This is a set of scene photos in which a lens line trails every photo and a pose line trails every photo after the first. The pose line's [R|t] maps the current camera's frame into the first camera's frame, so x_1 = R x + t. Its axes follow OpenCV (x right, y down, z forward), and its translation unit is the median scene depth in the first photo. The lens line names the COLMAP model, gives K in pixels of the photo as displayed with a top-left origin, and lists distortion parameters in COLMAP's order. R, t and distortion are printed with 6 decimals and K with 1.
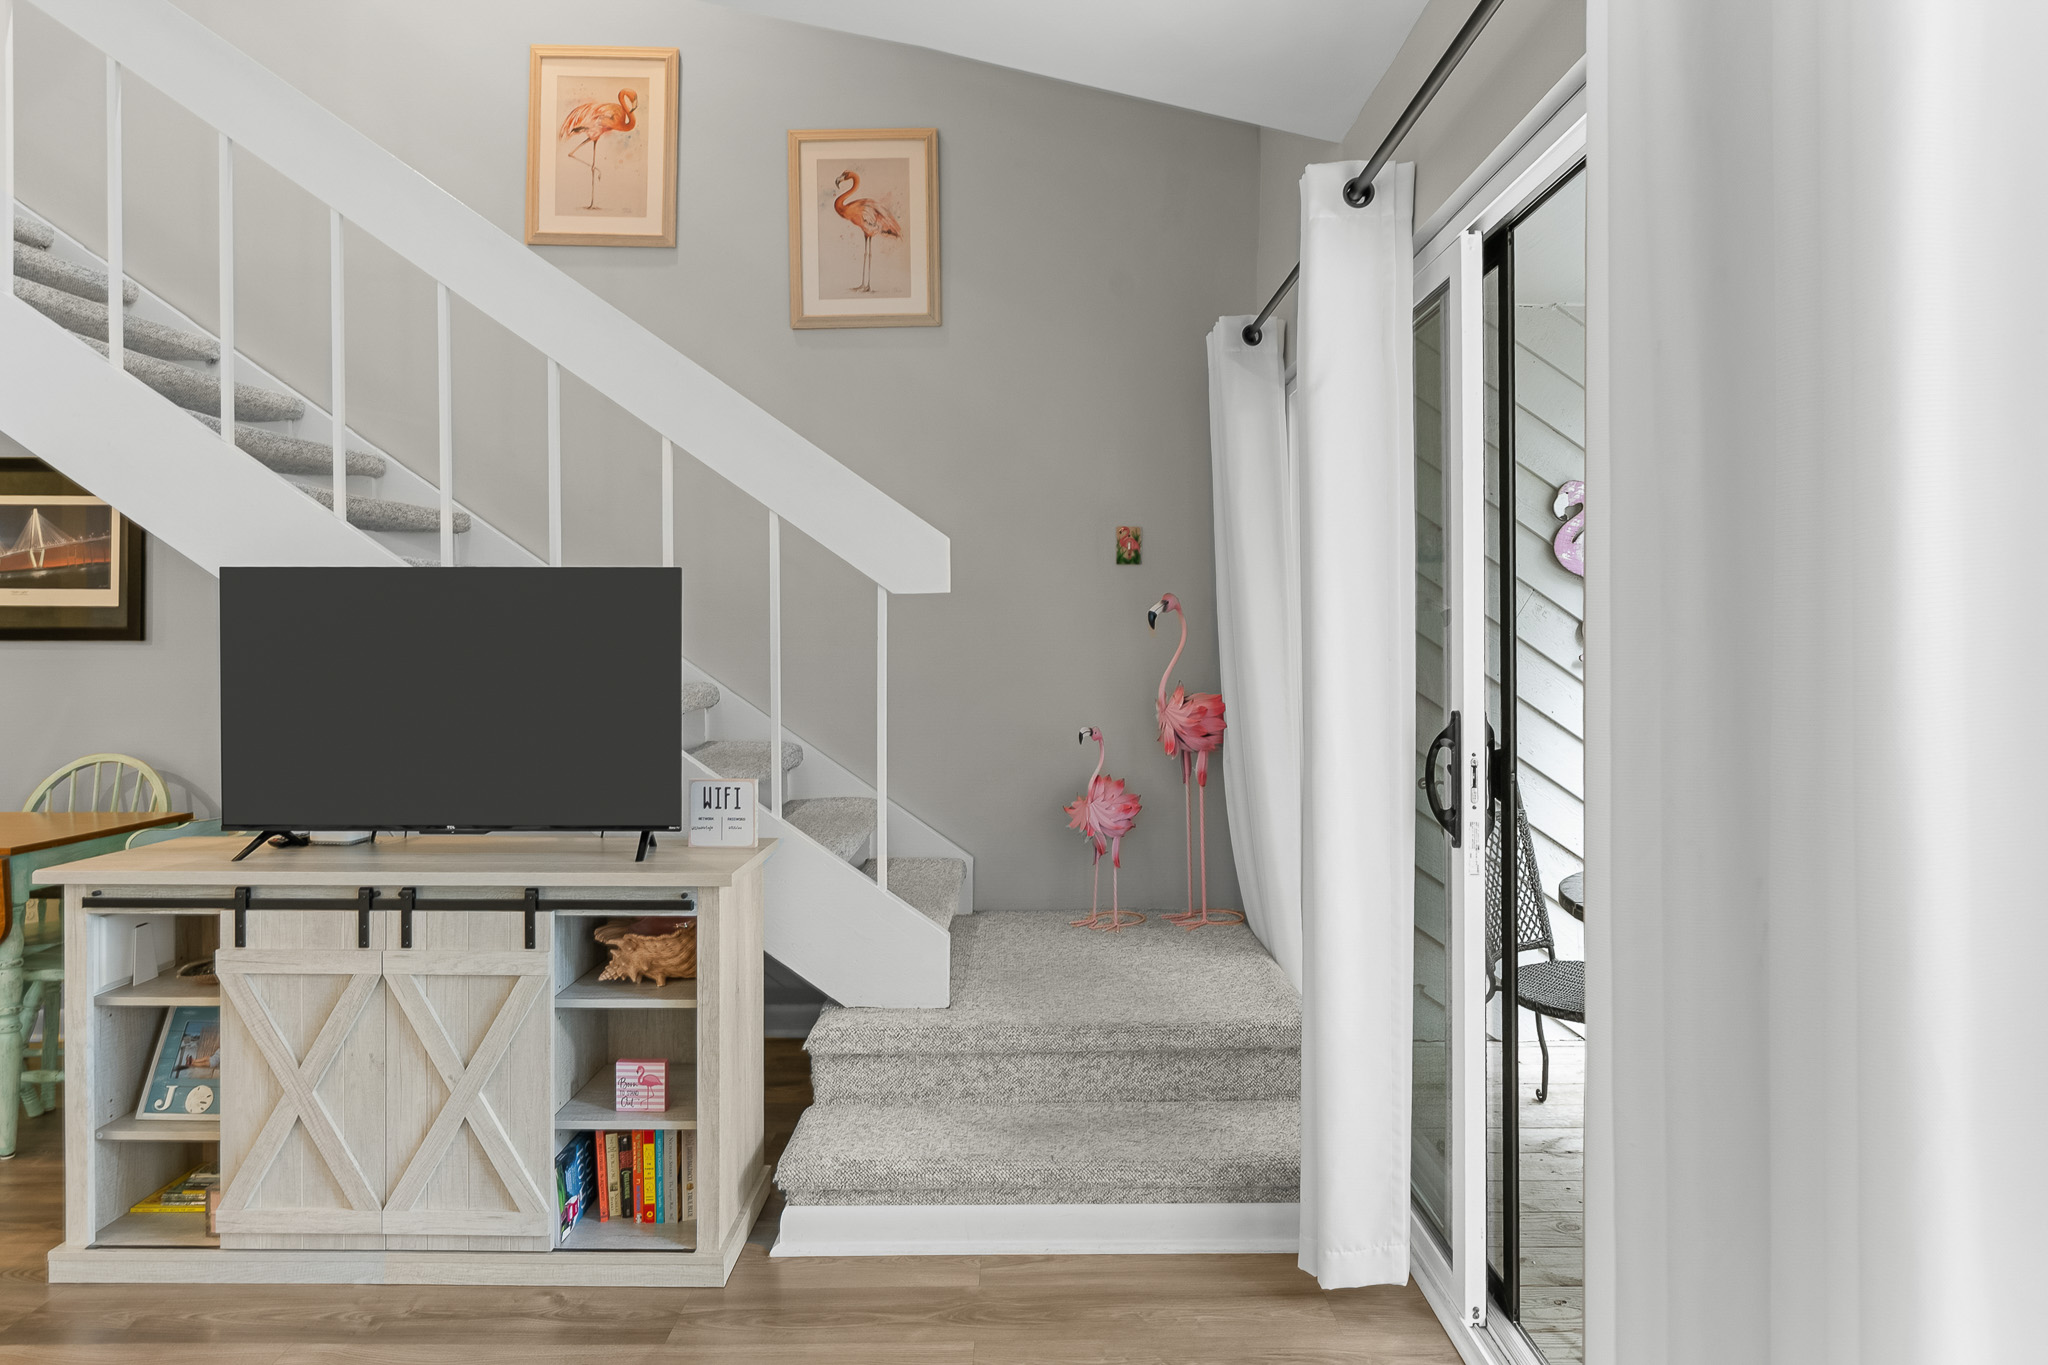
lens RADIAL K [[1128.3, 0, 1082.8], [0, 1128.3, 637.1], [0, 0, 1]] dist [0.007056, -0.004112]
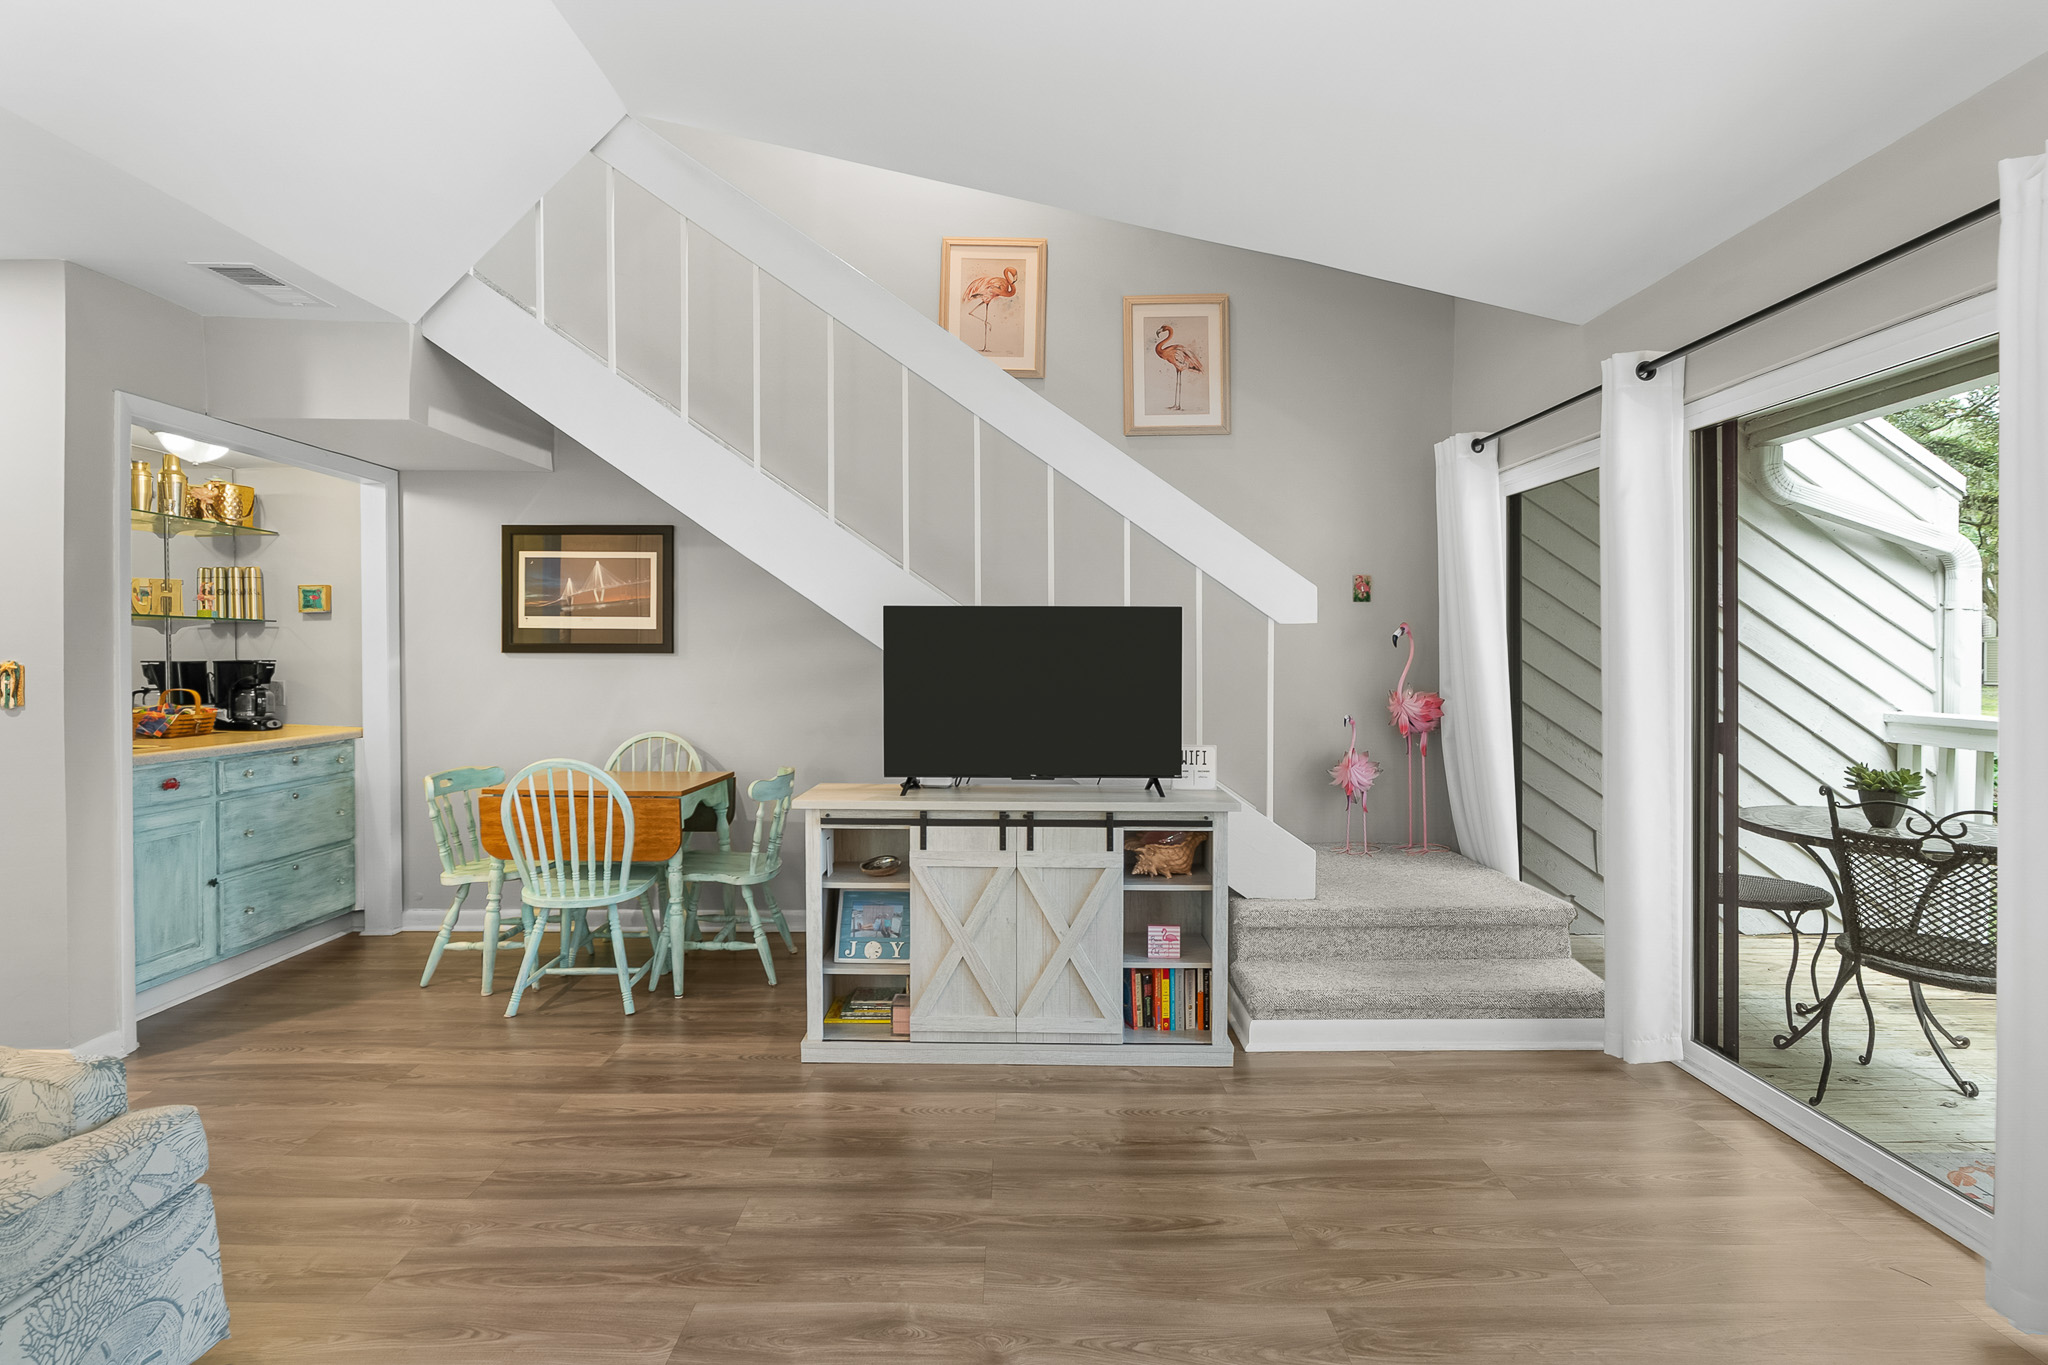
lens RADIAL K [[908.2, 0, 1079.8], [0, 908.2, 660.3], [0, 0, 1]] dist [-0.004620, 0.000746]
pose [[0.999996, 0.002890, -0.000031, -0.448962], [-0.002889, 0.999955, 0.009010, 0.000742], [0.000057, -0.009010, 0.999959, -0.212983]]
